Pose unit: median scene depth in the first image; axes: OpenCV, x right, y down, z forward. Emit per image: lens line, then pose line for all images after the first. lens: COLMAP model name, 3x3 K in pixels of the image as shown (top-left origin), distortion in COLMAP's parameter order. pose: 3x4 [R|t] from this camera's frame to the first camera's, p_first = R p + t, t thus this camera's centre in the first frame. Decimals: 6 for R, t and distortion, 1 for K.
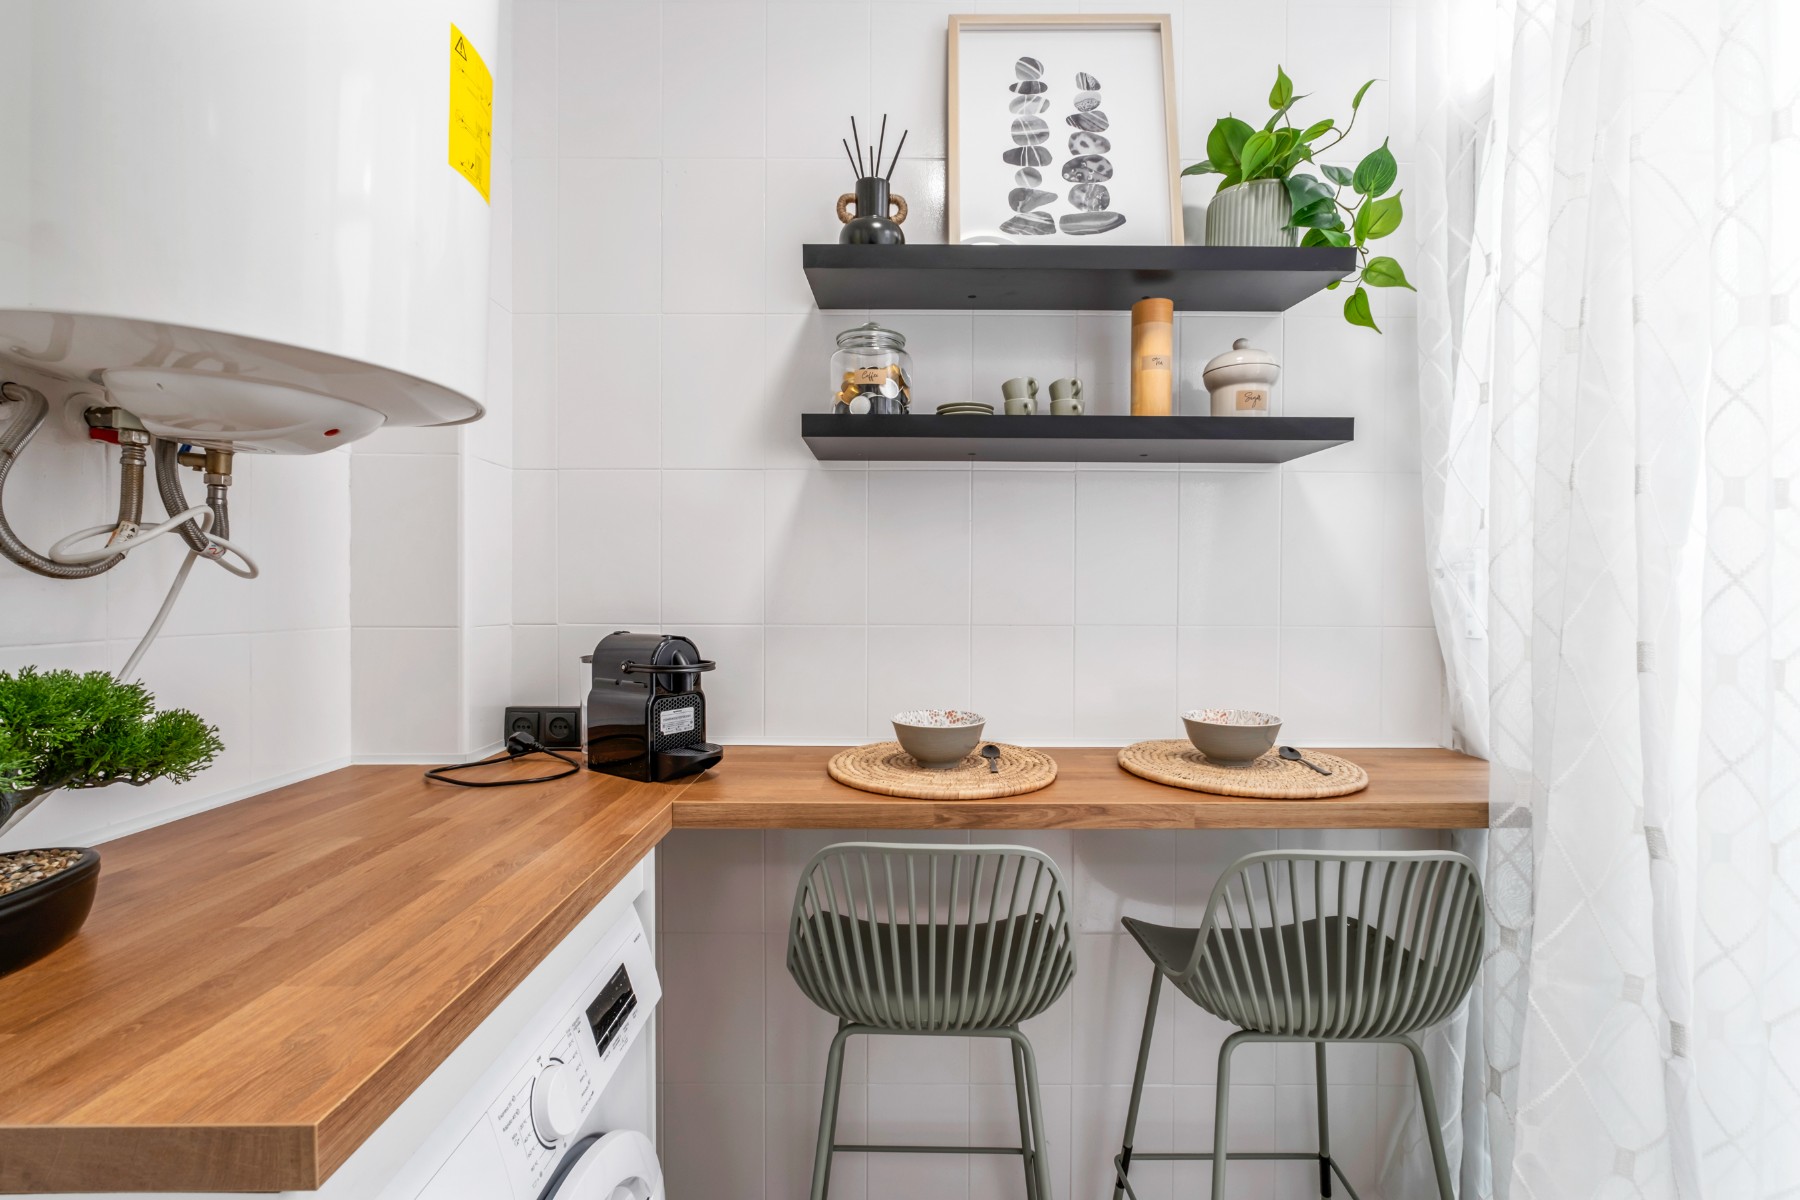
lens RADIAL K [[756.9, 0, 908.3], [0, 756.9, 600.6], [0, 0, 1]] dist [-0.003174, -0.000569]
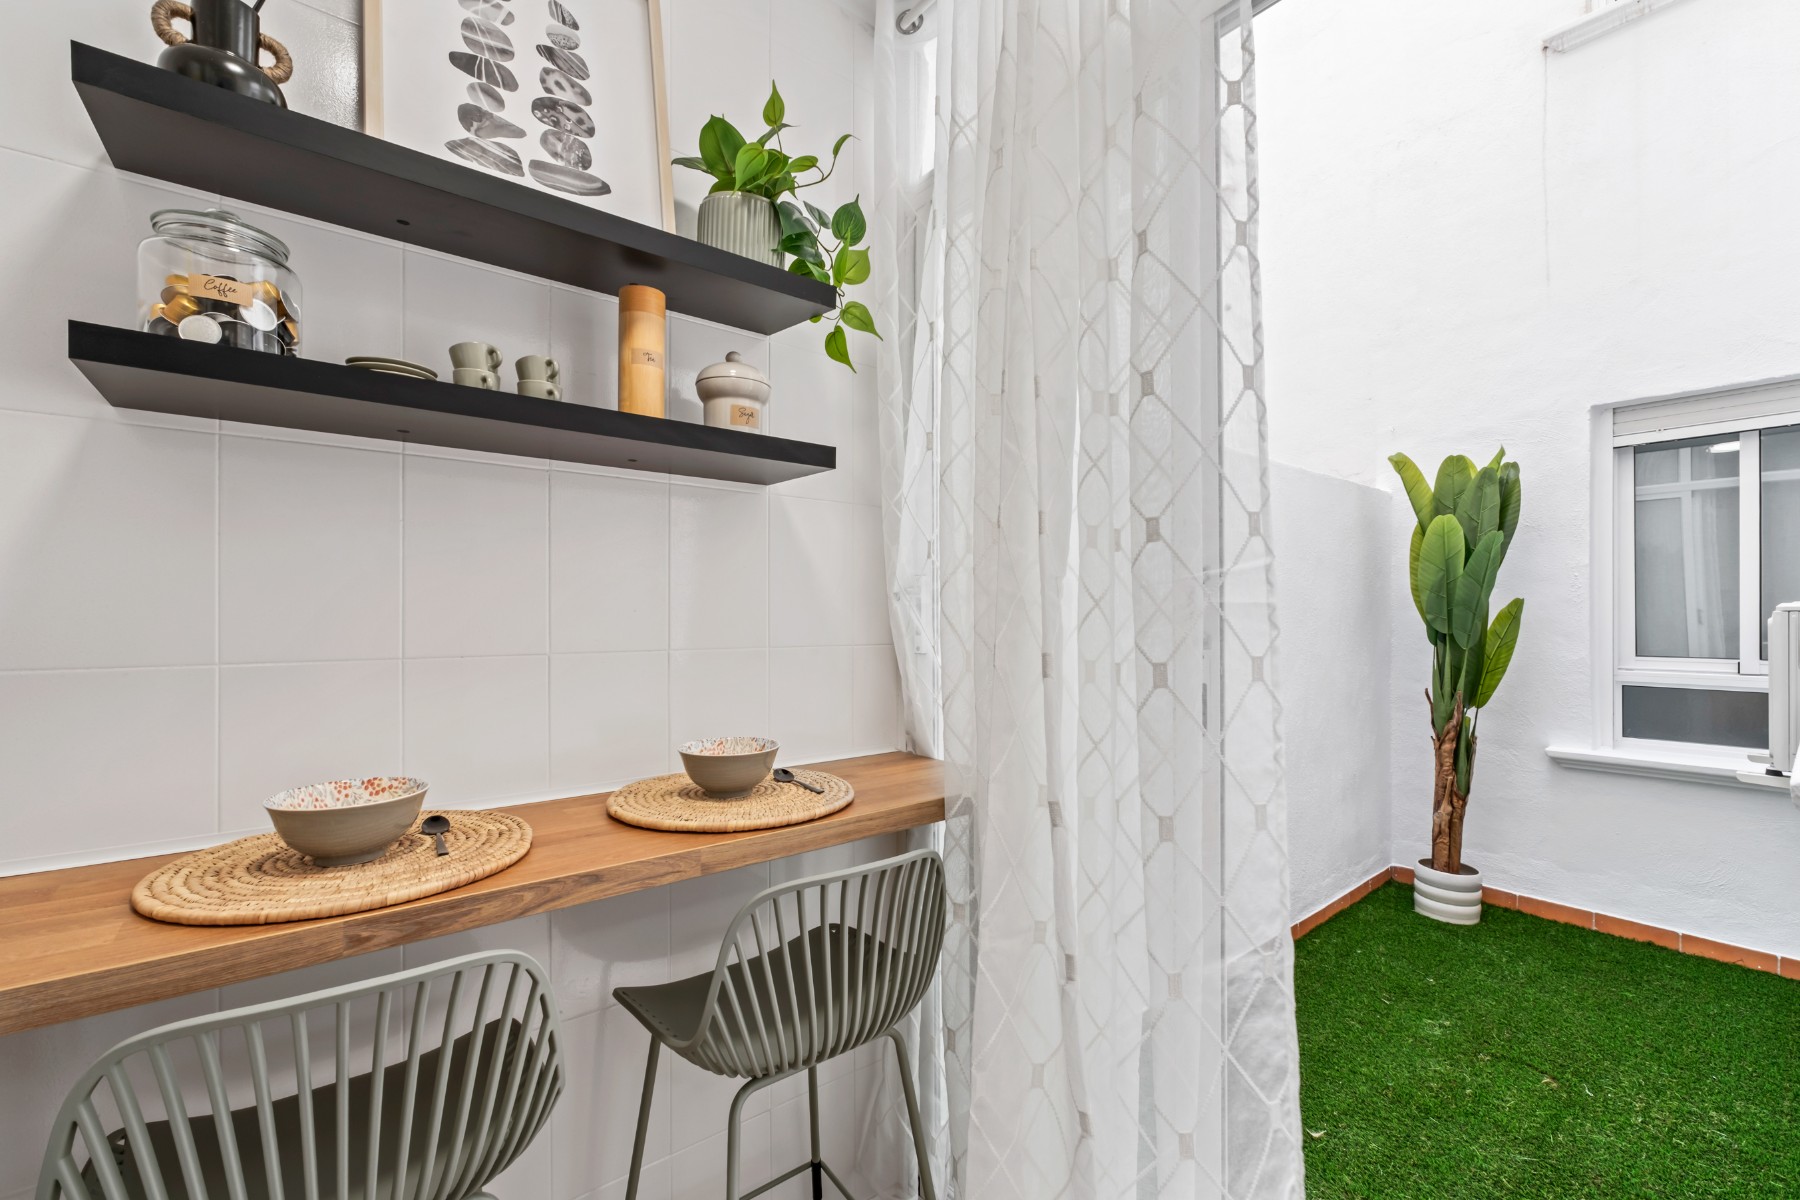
lens RADIAL K [[762.3, 0, 903.0], [0, 762.3, 615.7], [0, 0, 1]] dist [-0.008014, 0.002810]
pose [[0.782780, -0.003809, 0.622287, 0.002594], [0.009187, 0.999943, -0.005436, -0.001792], [-0.622231, 0.009972, 0.782770, 0.111753]]
